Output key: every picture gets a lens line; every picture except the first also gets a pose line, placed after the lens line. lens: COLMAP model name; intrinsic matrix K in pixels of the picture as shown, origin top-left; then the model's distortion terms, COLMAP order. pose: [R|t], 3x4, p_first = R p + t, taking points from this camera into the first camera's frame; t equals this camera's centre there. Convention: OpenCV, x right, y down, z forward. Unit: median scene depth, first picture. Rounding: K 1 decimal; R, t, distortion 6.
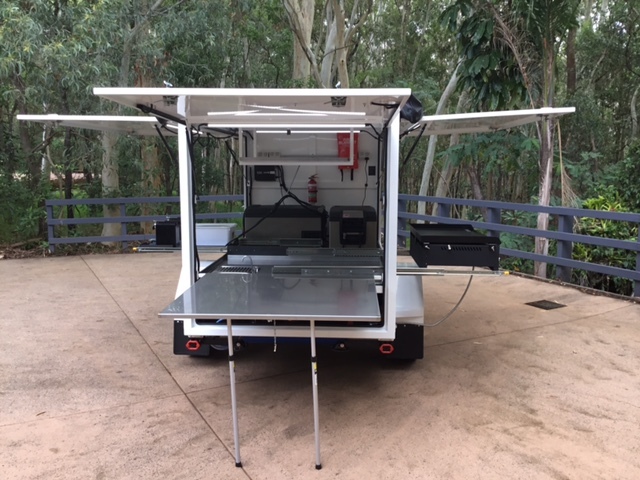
lens RADIAL K [[570.6, 0, 319.8], [0, 570.6, 236.7], [0, 0, 1]] dist [0.012871, -0.023797]
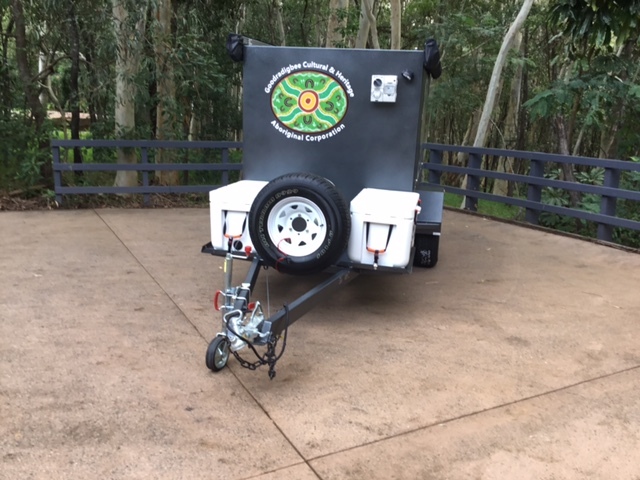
lens RADIAL K [[570.6, 0, 320.4], [0, 570.6, 243.3], [0, 0, 1]] dist [0.012871, -0.023797]
pose [[0.999416, 0.032591, 0.010248, -0.134274], [-0.033419, 0.994913, 0.095033, -0.010874], [-0.007098, -0.095320, 0.995421, 0.231843]]
